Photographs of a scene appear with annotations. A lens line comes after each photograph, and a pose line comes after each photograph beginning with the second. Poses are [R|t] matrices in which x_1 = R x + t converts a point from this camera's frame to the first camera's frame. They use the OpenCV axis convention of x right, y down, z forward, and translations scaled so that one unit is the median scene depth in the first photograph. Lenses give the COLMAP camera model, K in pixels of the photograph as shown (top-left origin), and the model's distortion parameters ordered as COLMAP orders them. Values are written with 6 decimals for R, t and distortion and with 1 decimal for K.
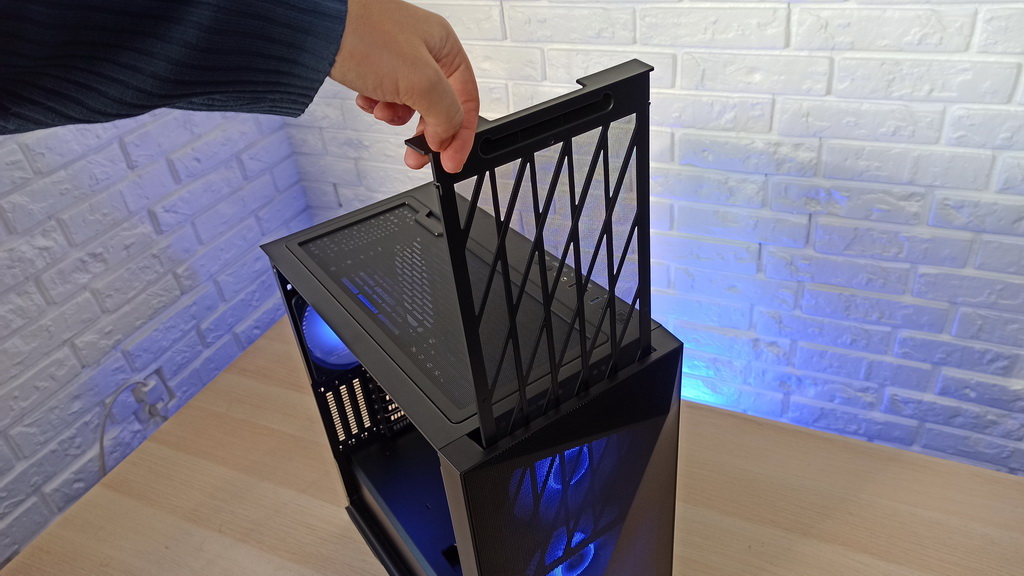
lens RADIAL K [[760.6, 0, 516.5], [0, 760.6, 288.0], [0, 0, 1]] dist [0.034314, -0.037499]
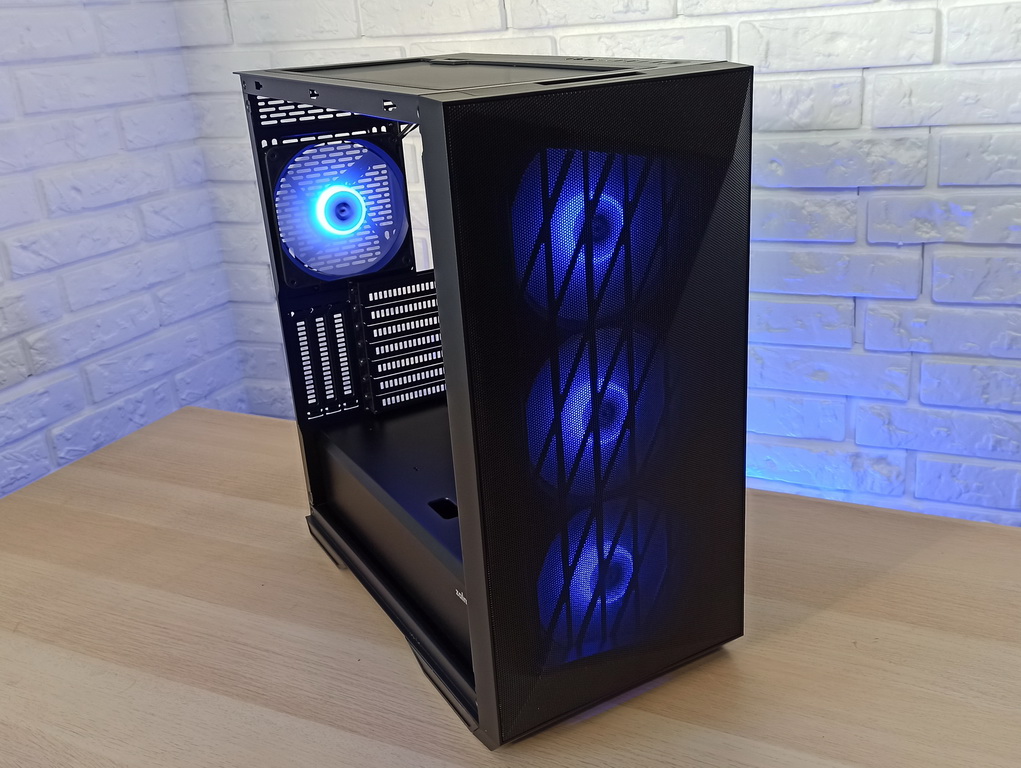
lens RADIAL K [[1014.0, 0, 546.5], [0, 1014.0, 385.6], [0, 0, 1]] dist [0.027115, 0.000000]
pose [[0.999556, 0.029634, 0.003175, 0.032896], [-0.028025, 0.970813, -0.238196, 0.250873], [-0.010141, 0.238001, 0.971212, 0.106126]]
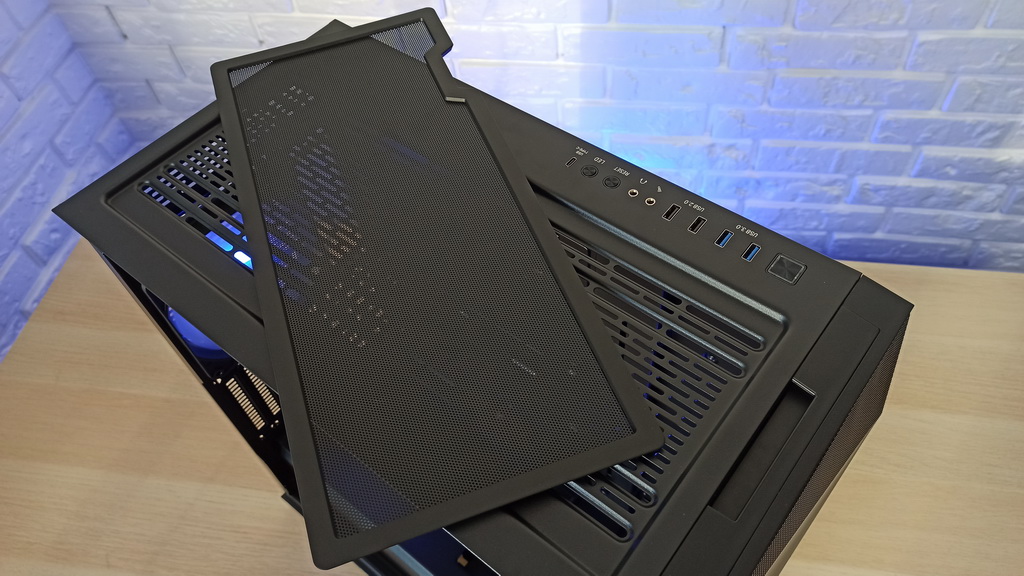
lens RADIAL K [[760.6, 0, 516.1], [0, 760.6, 289.9], [0, 0, 1]] dist [0.034314, -0.037499]
pose [[0.960876, -0.202813, 0.188636, -0.084566], [0.137506, 0.940495, 0.310744, -0.076438], [-0.240434, -0.272648, 0.931587, 0.252630]]
